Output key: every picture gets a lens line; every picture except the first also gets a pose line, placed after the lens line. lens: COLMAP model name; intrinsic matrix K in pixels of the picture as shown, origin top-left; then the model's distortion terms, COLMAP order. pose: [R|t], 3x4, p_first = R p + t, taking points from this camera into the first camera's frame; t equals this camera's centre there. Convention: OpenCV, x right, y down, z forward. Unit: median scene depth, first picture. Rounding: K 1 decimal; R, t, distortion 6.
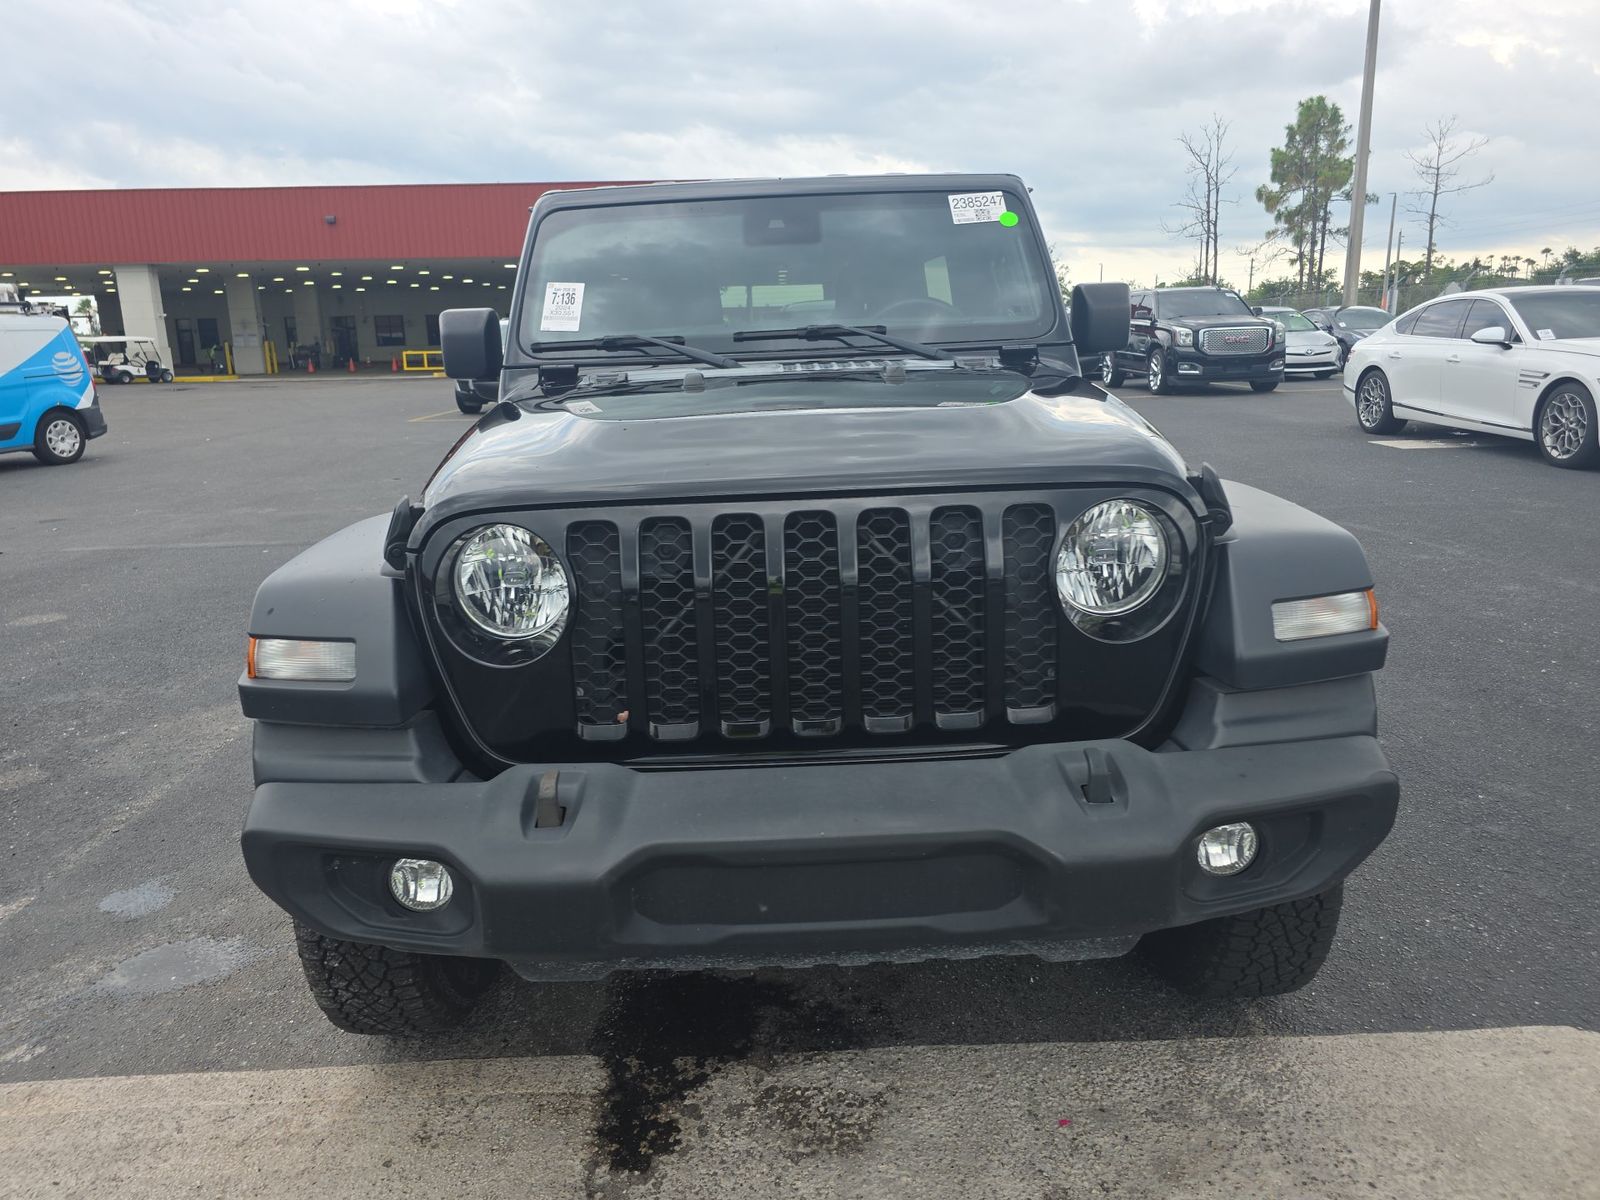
lens RADIAL K [[1077.9, 0, 820.8], [0, 1077.9, 605.6], [0, 0, 1]] dist [0.049262, -0.041871]
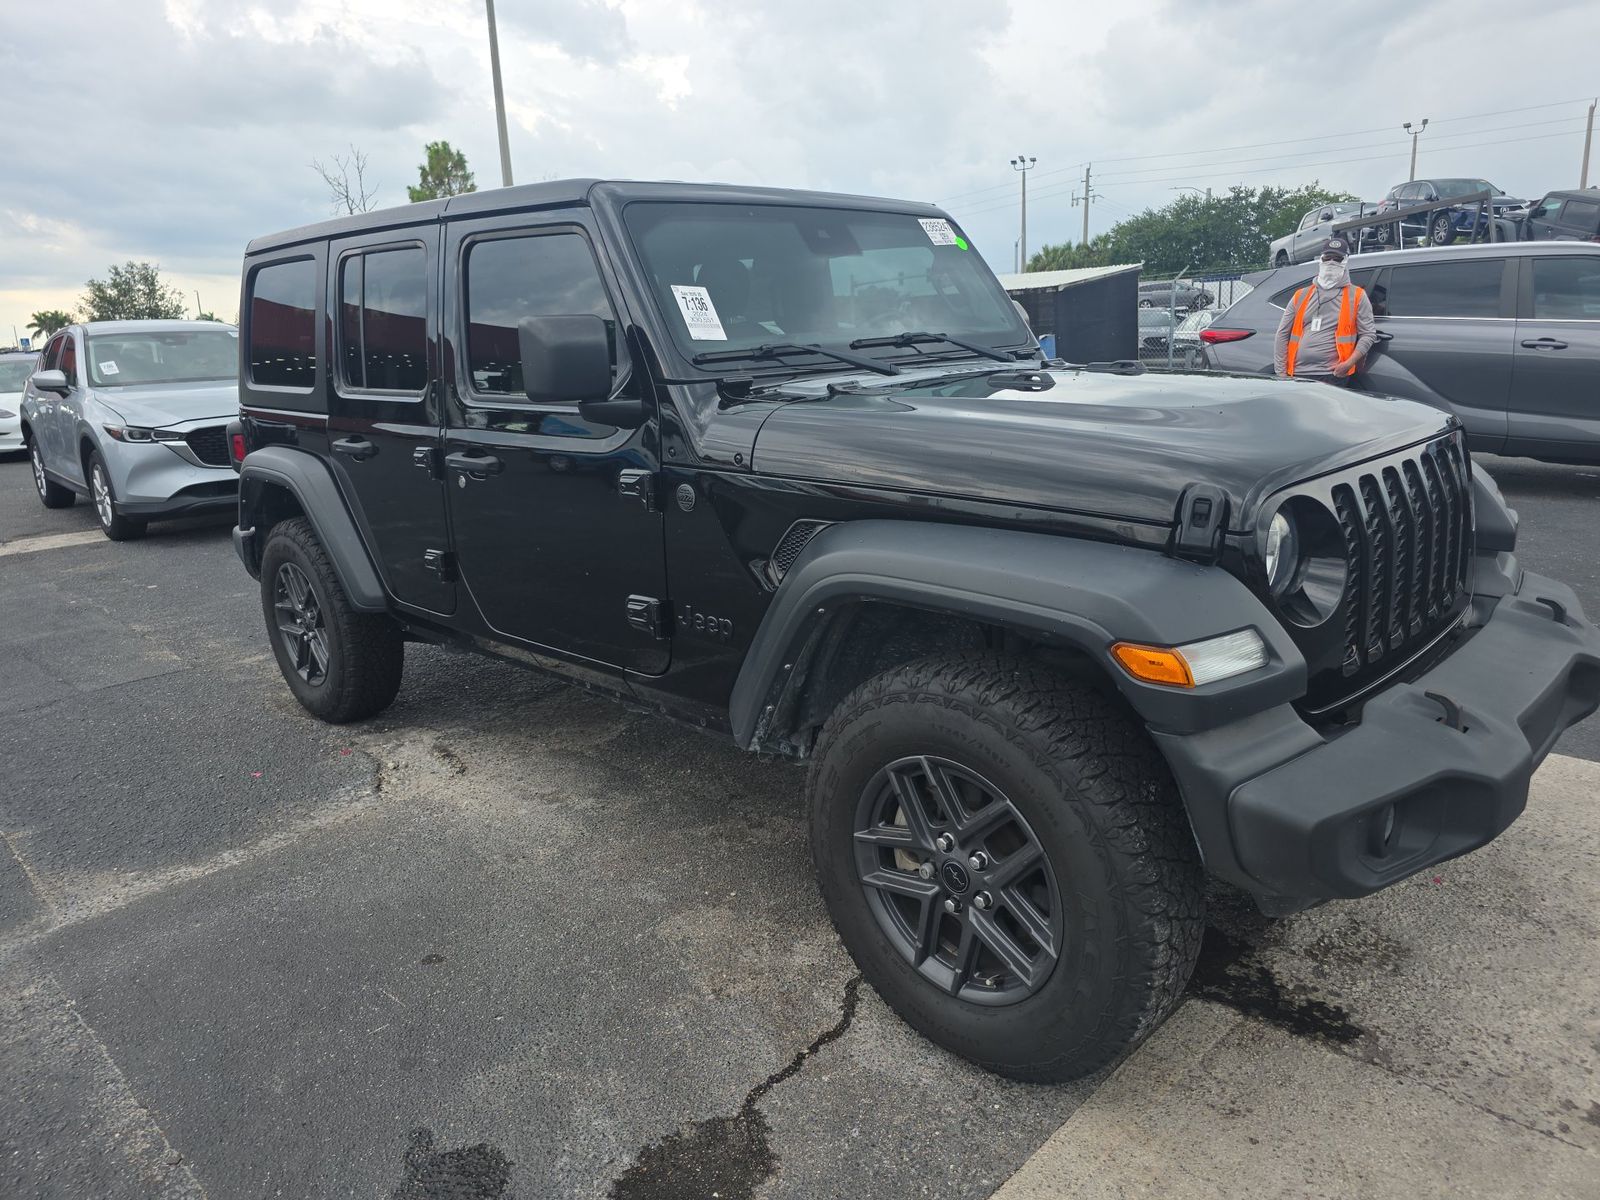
lens RADIAL K [[1066.3, 0, 802.3], [0, 1066.3, 618.0], [0, 0, 1]] dist [0.051412, -0.043099]
pose [[0.710937, -0.178079, 0.680336, -0.818234], [0.189216, 0.980171, 0.058834, -0.065955], [-0.677323, 0.086904, 0.730535, 0.321881]]
